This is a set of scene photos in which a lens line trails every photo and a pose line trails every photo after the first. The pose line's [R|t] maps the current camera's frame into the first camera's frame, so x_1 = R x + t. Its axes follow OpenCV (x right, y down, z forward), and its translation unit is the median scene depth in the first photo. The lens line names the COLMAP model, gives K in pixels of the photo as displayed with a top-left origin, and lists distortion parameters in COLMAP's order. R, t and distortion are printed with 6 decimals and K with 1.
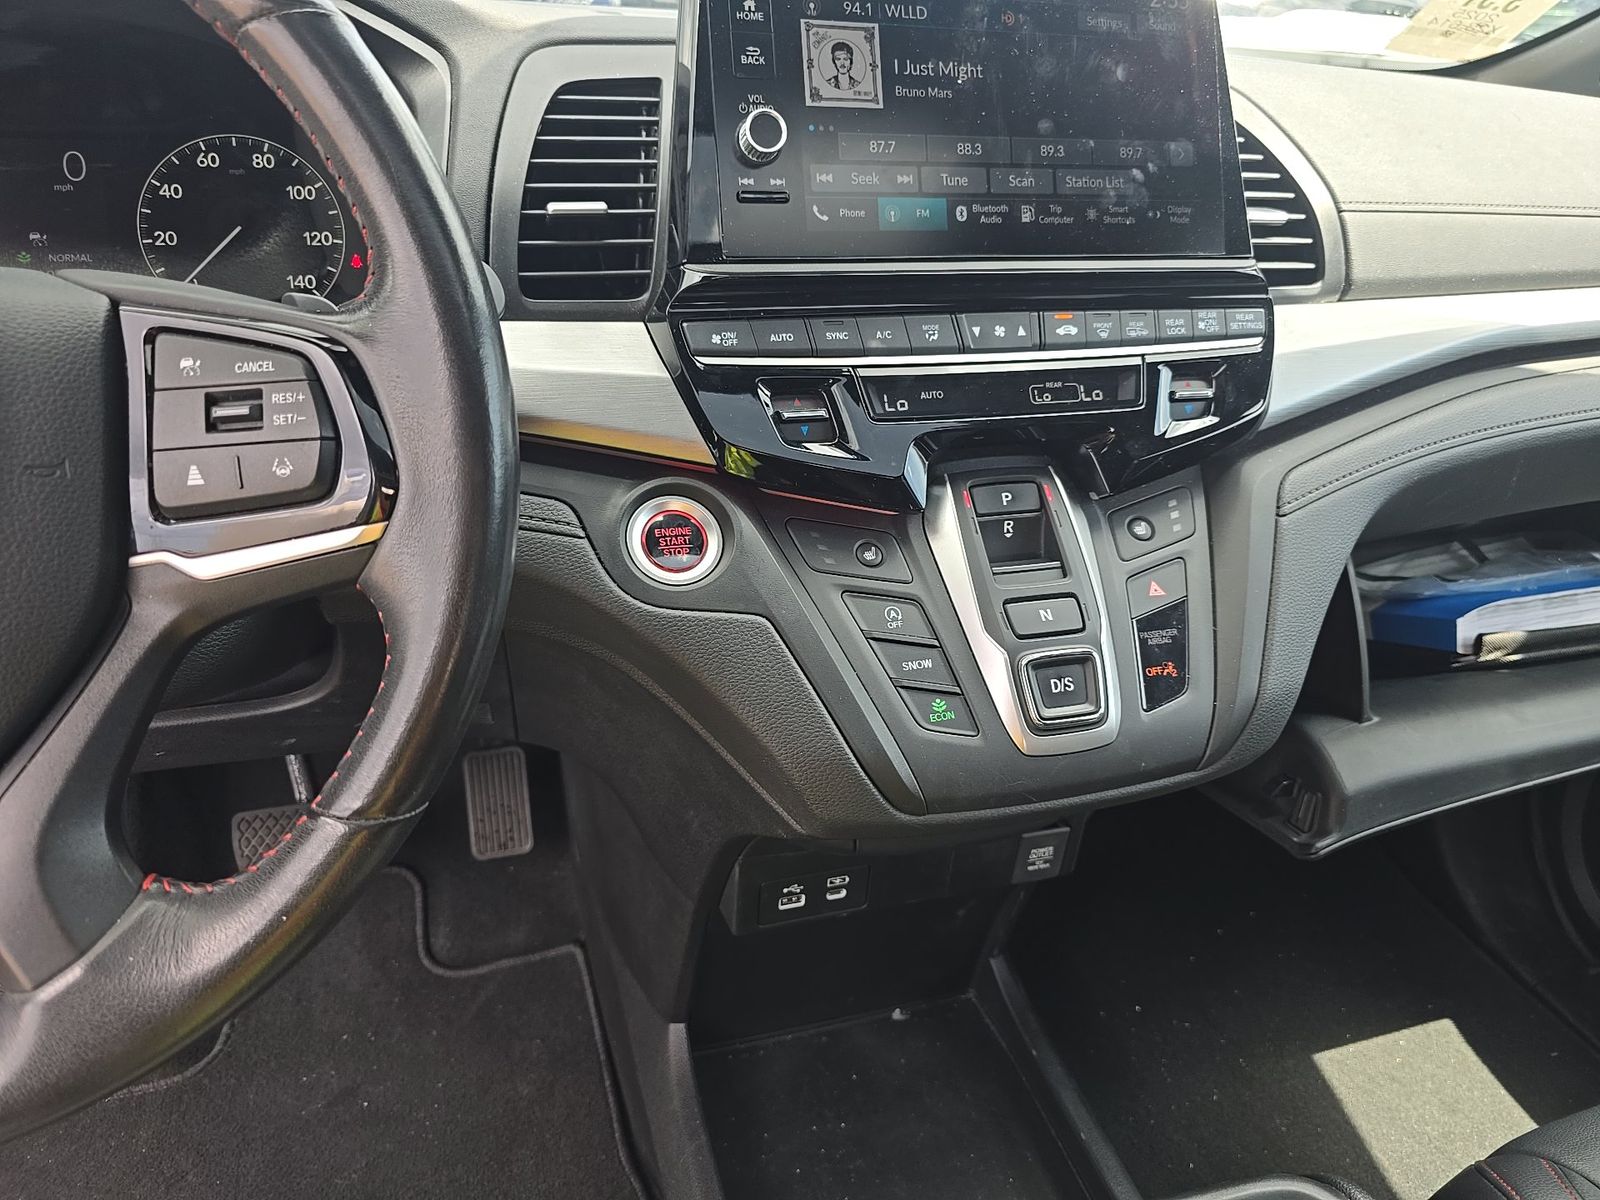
lens RADIAL K [[1067.0, 0, 800.0], [0, 1067.0, 600.0], [0, 0, 1]] dist [0.031986, -0.062295]
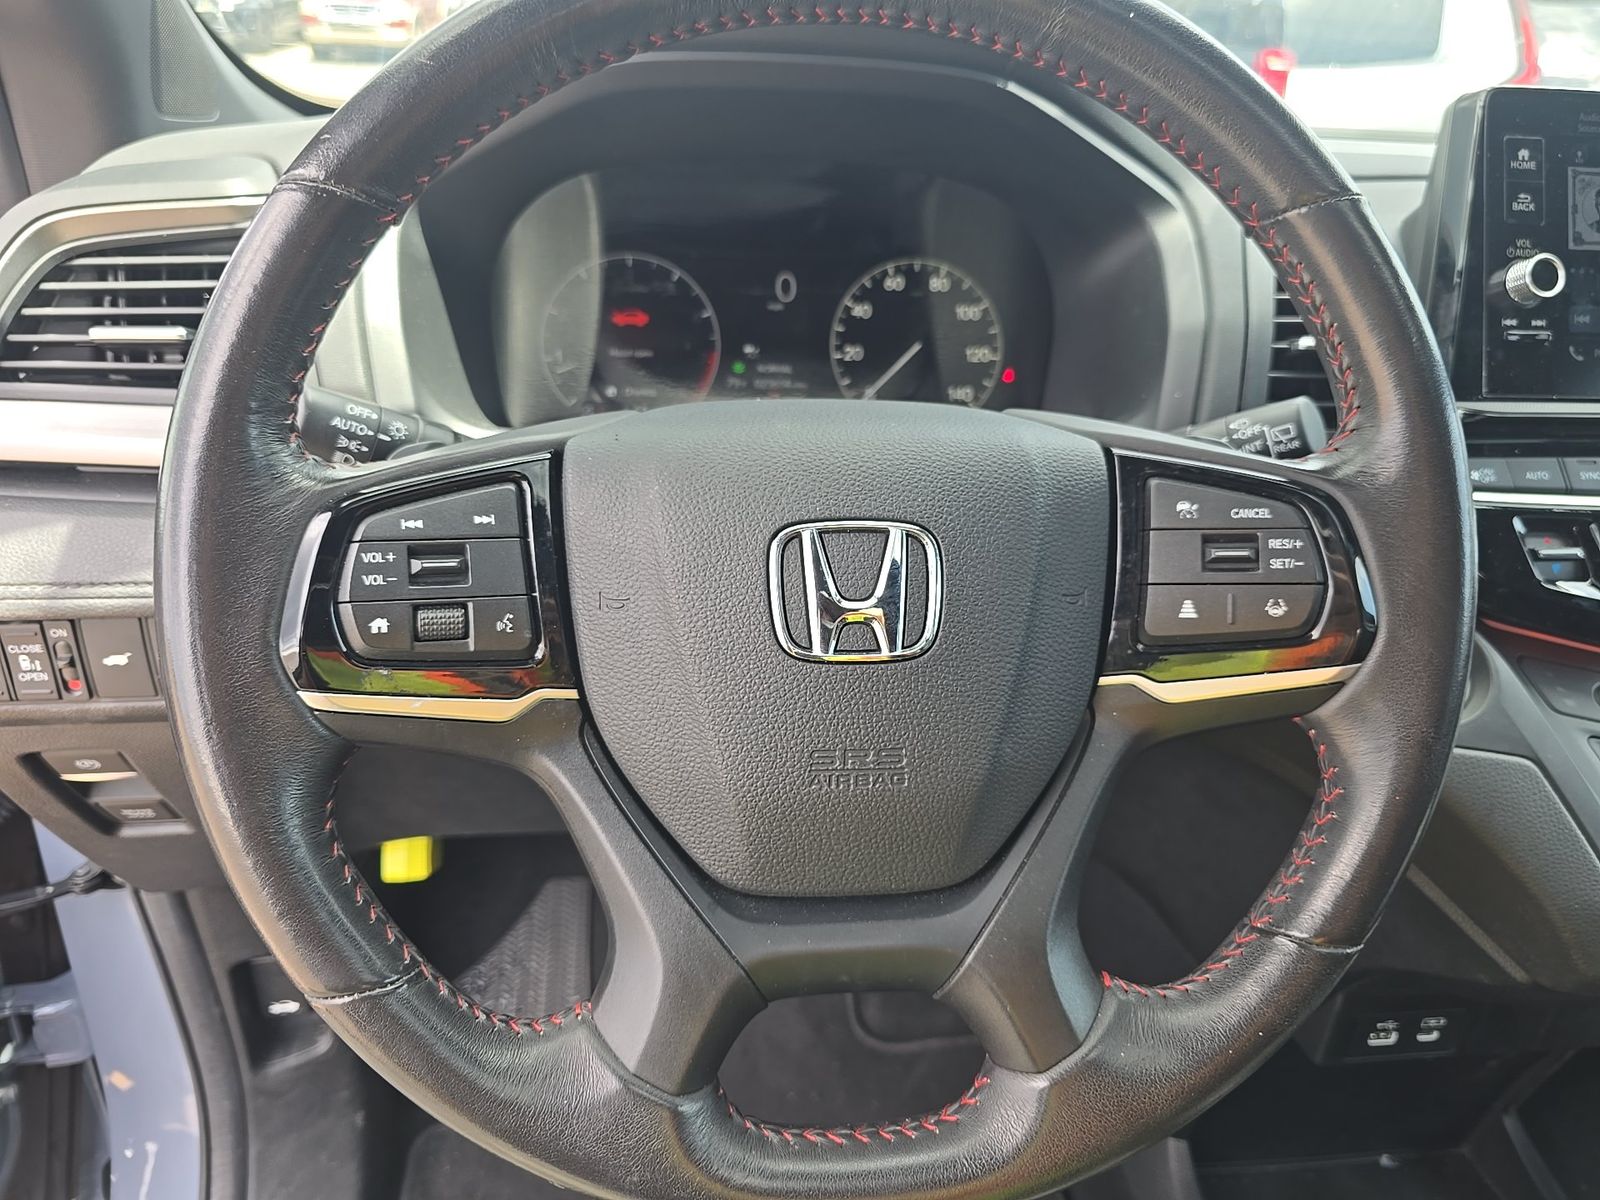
lens RADIAL K [[1082.7, 0, 800.0], [0, 1082.7, 600.0], [0, 0, 1]] dist [-0.005558, -0.021460]
pose [[0.978357, 0.064822, -0.196510, -0.413194], [-0.076845, 0.995570, -0.054180, -0.020162], [0.192127, 0.068108, 0.979004, -0.086041]]
